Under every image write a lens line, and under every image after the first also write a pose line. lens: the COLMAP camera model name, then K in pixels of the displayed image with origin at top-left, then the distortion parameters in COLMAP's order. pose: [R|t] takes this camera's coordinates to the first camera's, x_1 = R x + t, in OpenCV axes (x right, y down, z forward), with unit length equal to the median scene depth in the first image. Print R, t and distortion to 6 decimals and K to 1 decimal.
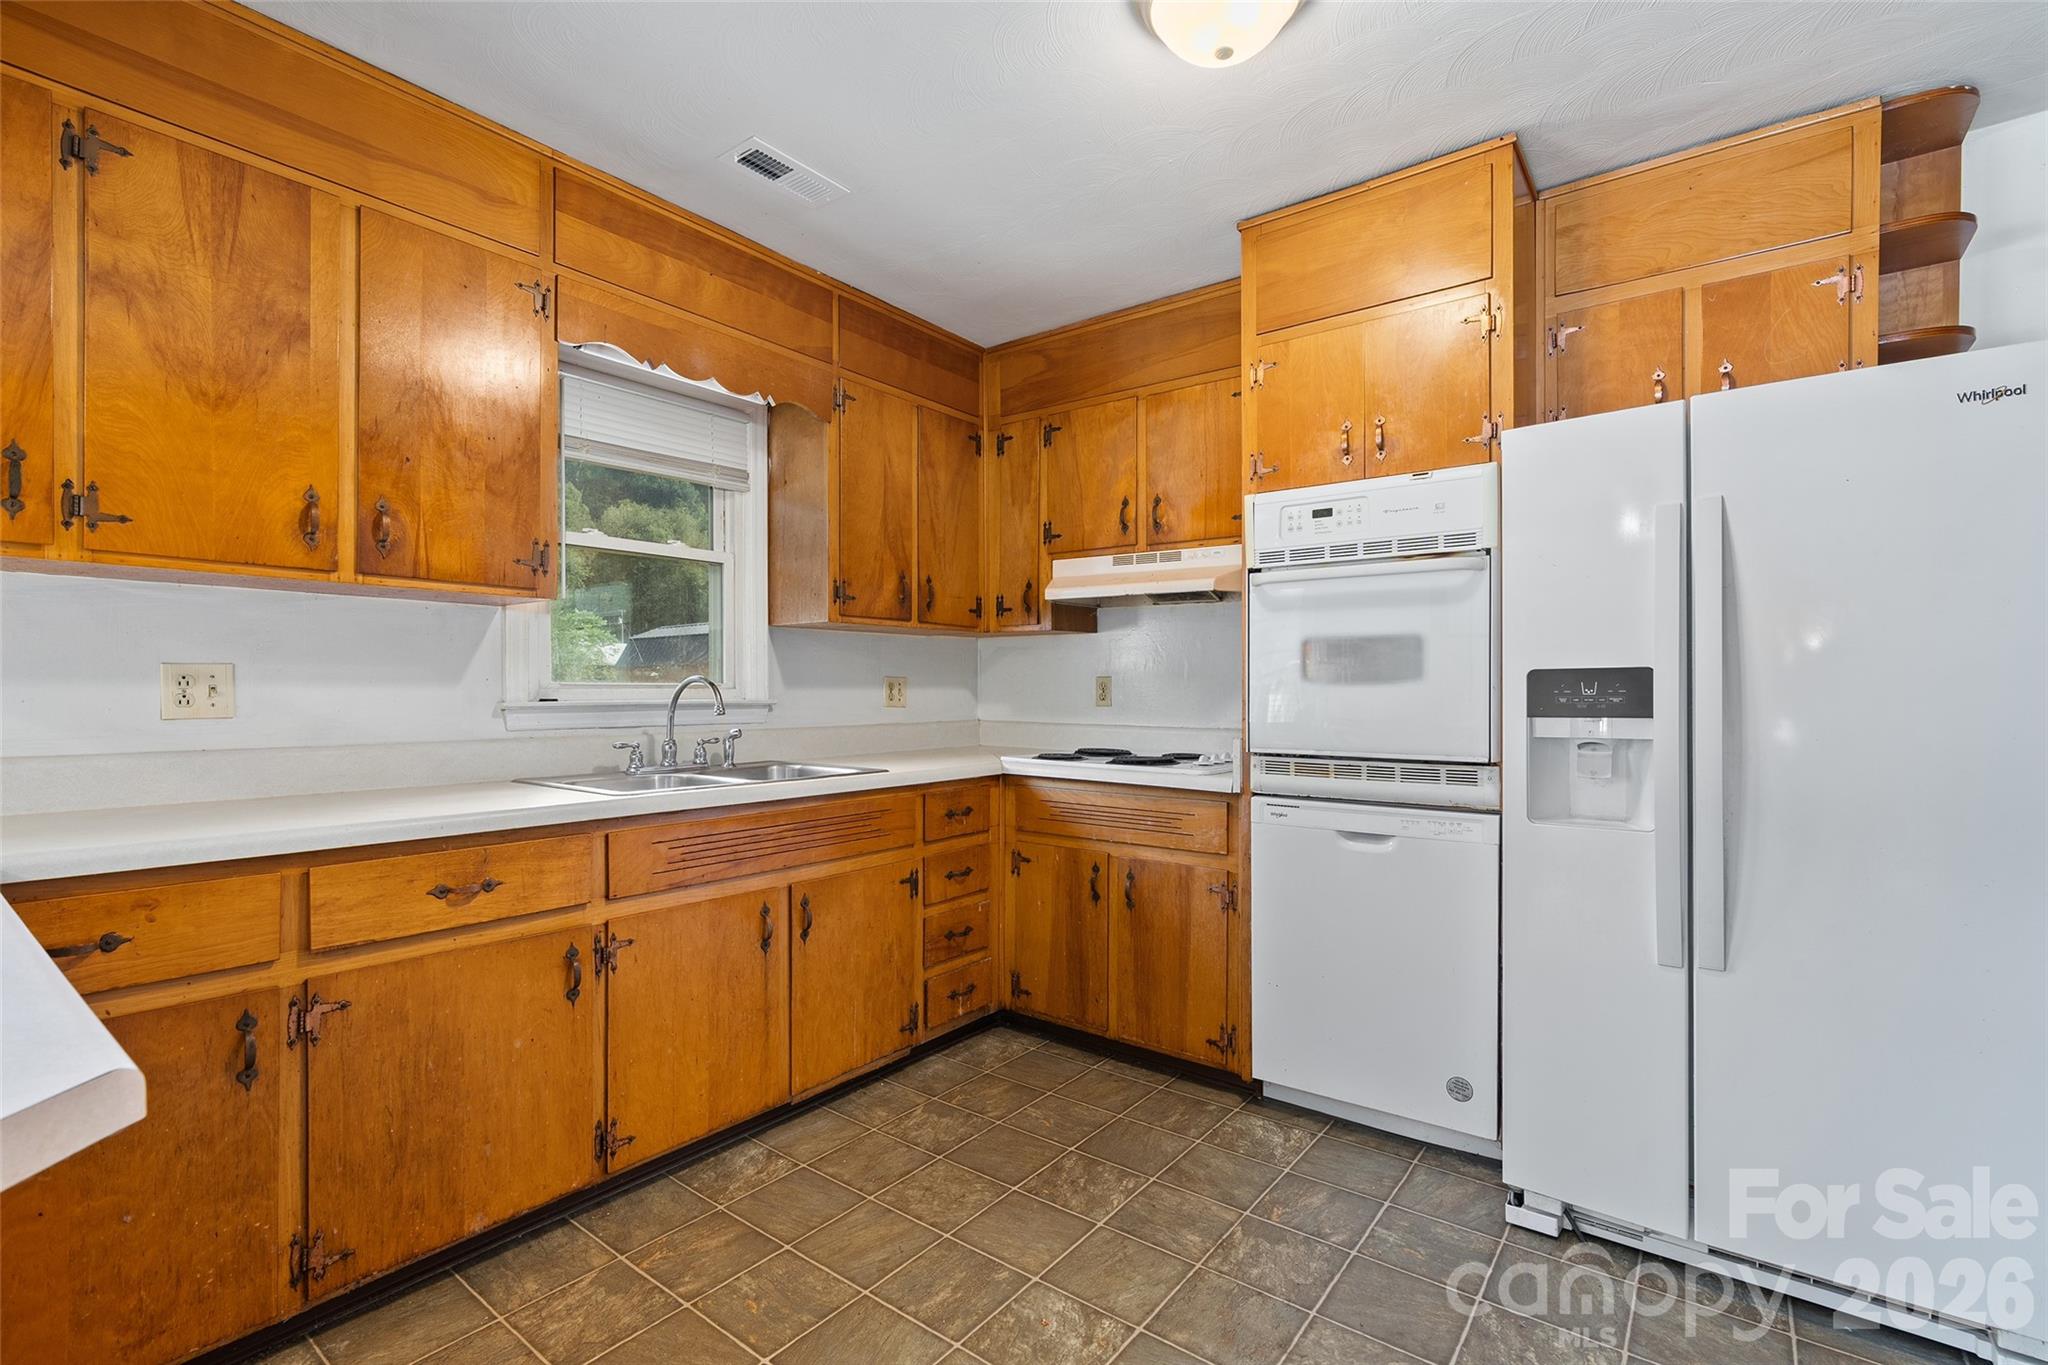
lens RADIAL K [[918.7, 0, 1019.6], [0, 918.7, 690.8], [0, 0, 1]] dist [-0.009686, 0.001480]
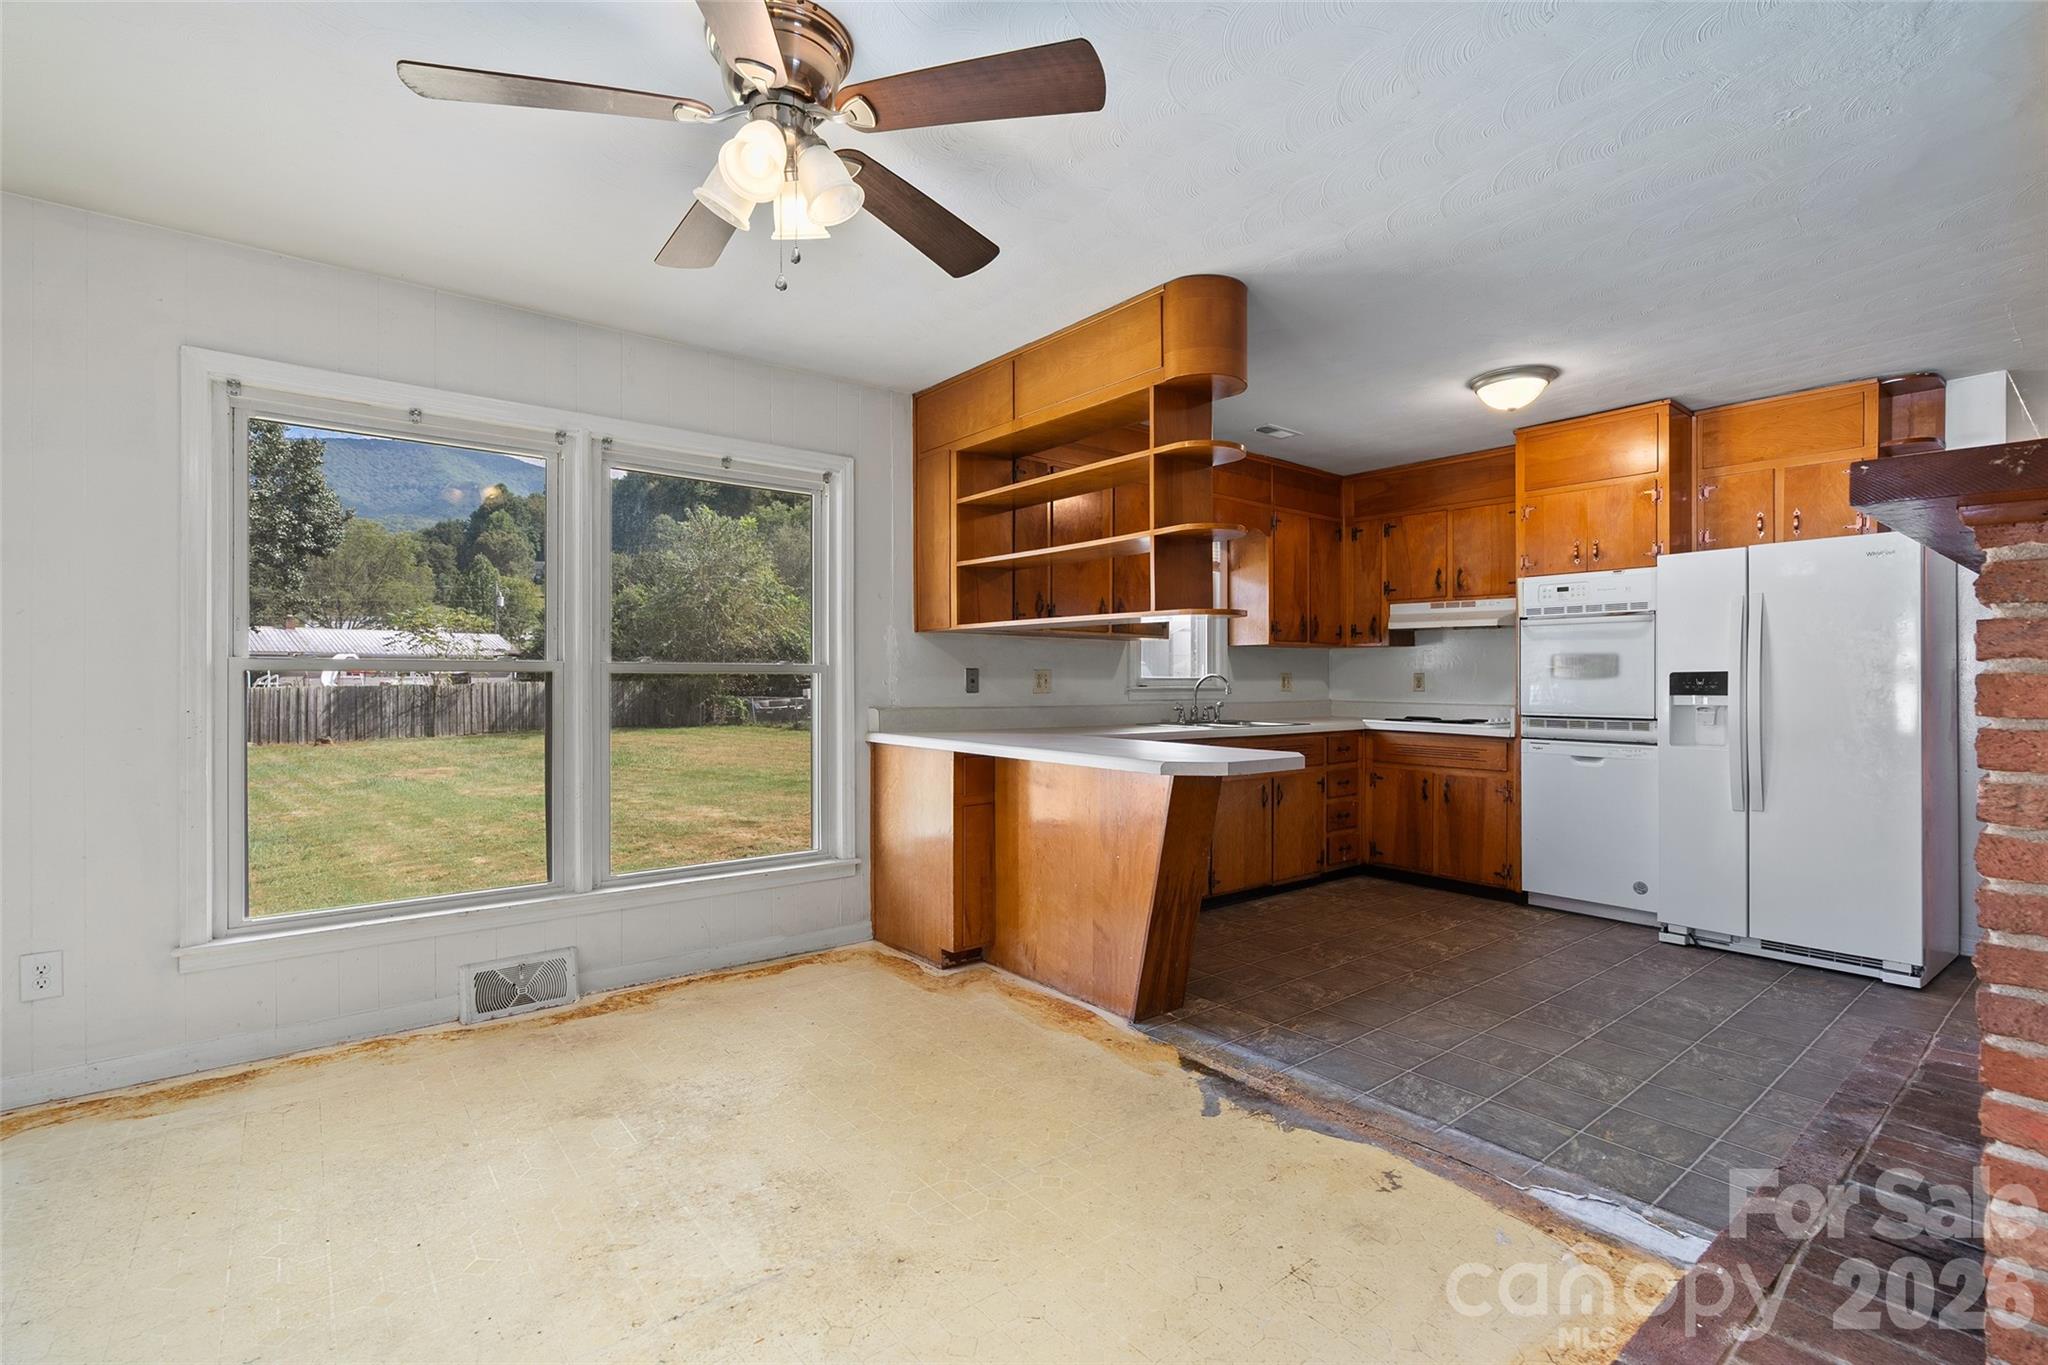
lens RADIAL K [[918.7, 0, 1017.8], [0, 918.7, 679.2], [0, 0, 1]] dist [-0.009686, 0.001480]
pose [[0.970477, 0.001387, -0.241188, -0.280643], [-0.001912, 0.999996, -0.001943, -0.000609], [0.241184, 0.002347, 0.970476, -1.012246]]
